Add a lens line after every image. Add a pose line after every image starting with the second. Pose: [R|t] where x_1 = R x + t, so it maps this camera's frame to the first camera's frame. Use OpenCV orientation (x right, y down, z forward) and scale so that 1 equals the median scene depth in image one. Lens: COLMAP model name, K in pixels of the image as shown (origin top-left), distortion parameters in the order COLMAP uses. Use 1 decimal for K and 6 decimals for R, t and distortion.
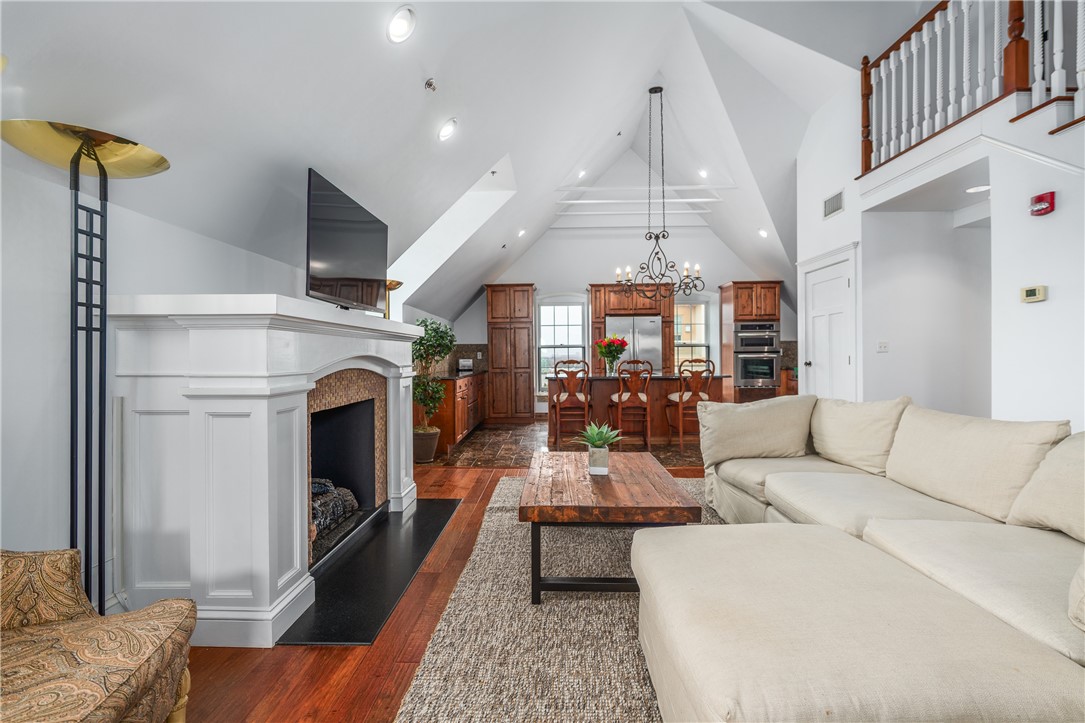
lens RADIAL K [[482.7, 0, 551.3], [0, 482.7, 358.7], [0, 0, 1]] dist [0.004302, -0.001047]
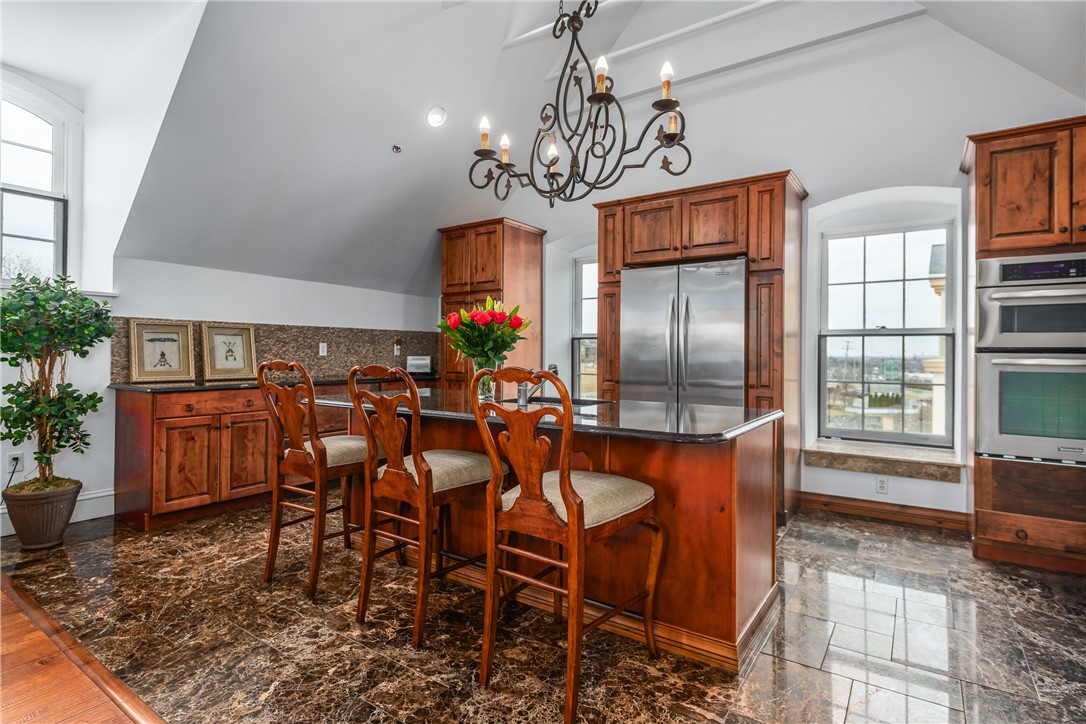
lens RADIAL K [[543.0, 0, 555.7], [0, 543.0, 350.3], [0, 0, 1]] dist [0.003750, 0.000230]
pose [[0.832214, 0.011313, -0.554339, 0.440006], [-0.019236, 0.999779, -0.008474, -0.005454], [0.554121, 0.017715, 0.832248, 0.674431]]
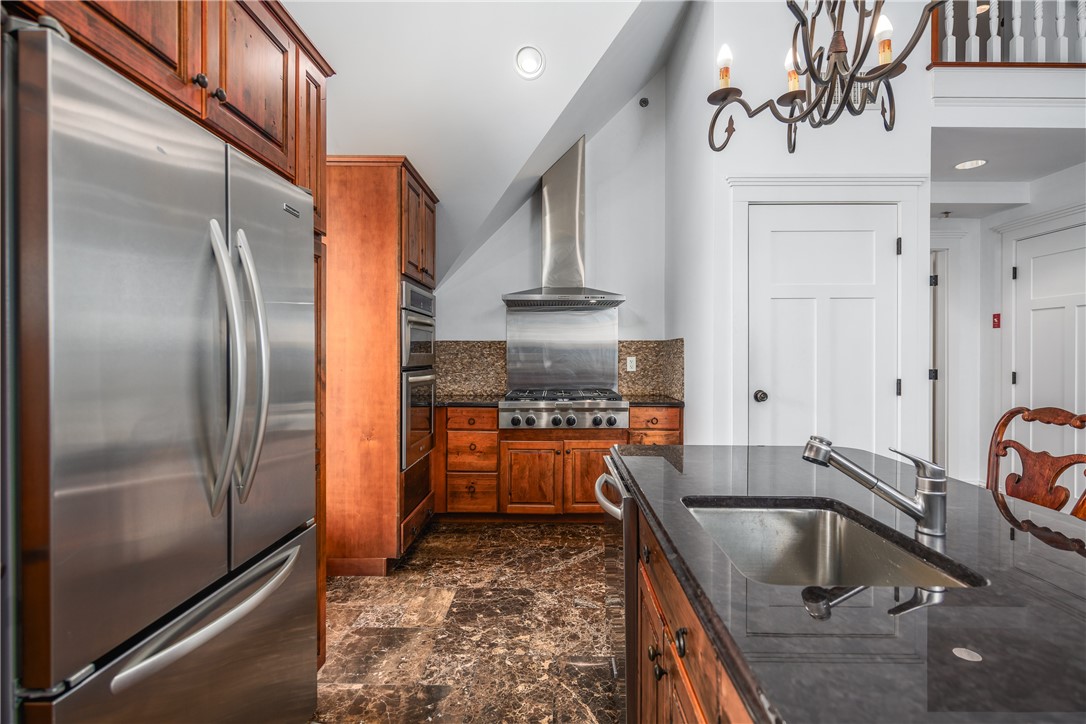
lens RADIAL K [[532.8, 0, 551.5], [0, 532.8, 357.5], [0, 0, 1]] dist [0.002158, -0.000267]
pose [[0.008039, 0.002533, 0.999964, 0.007379], [0.006794, 0.999974, -0.002588, -0.025587], [-0.999945, 0.006815, 0.008022, 1.136150]]
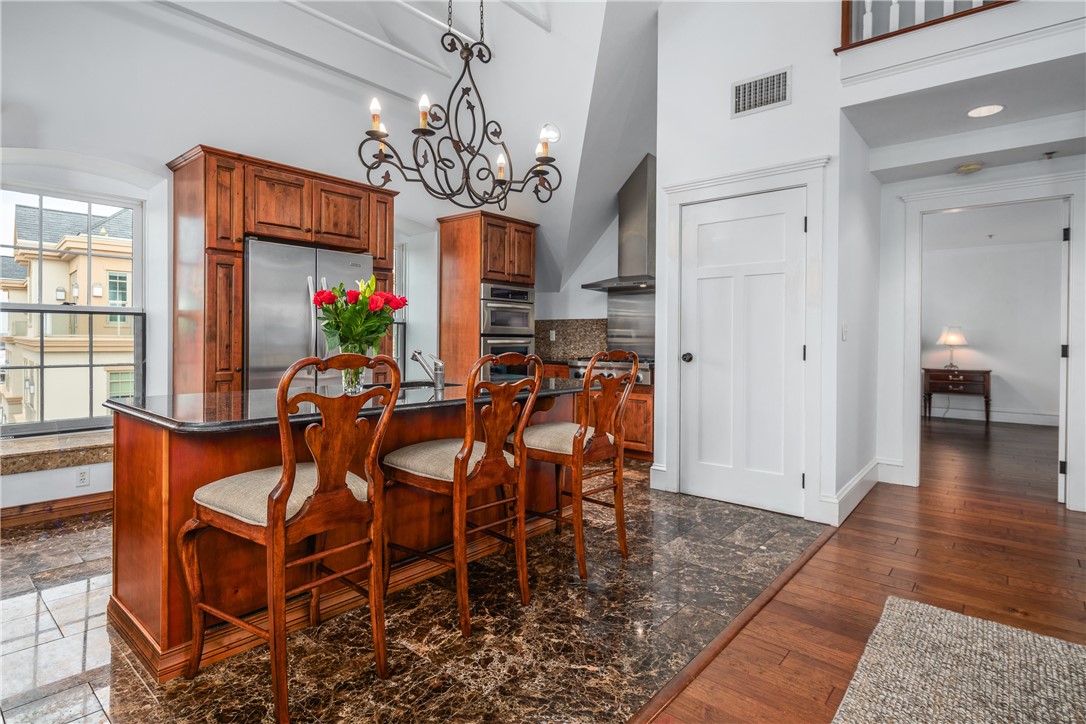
lens RADIAL K [[562.2, 0, 547.2], [0, 562.2, 343.7], [0, 0, 1]] dist [0.001559, -0.000046]
pose [[0.638977, 0.006970, 0.769194, -0.105905], [-0.007983, 0.999965, -0.002430, -0.002540], [-0.769184, -0.004587, 0.639011, 0.651499]]
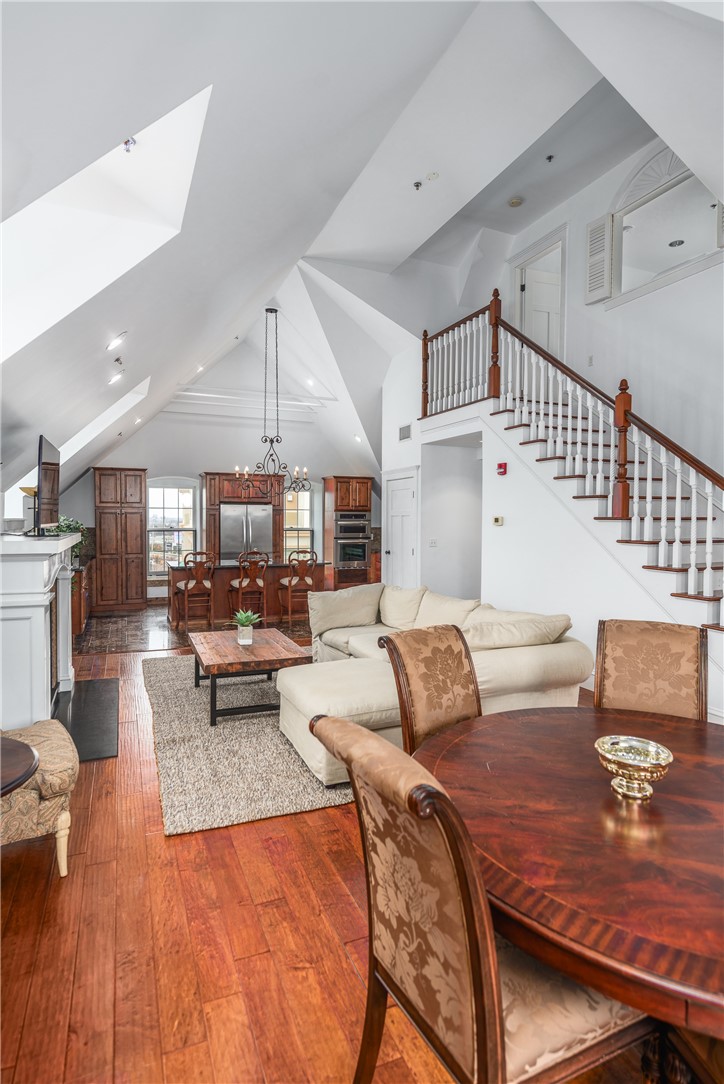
lens RADIAL K [[562.2, 0, 363.1], [0, 562.2, 529.6], [0, 0, 1]] dist [0.002231, 0.000071]
pose [[0.917252, 0.007078, 0.398244, -0.112013], [-0.011285, 0.999903, 0.008220, -0.056974], [-0.398147, -0.012034, 0.917243, -0.311713]]
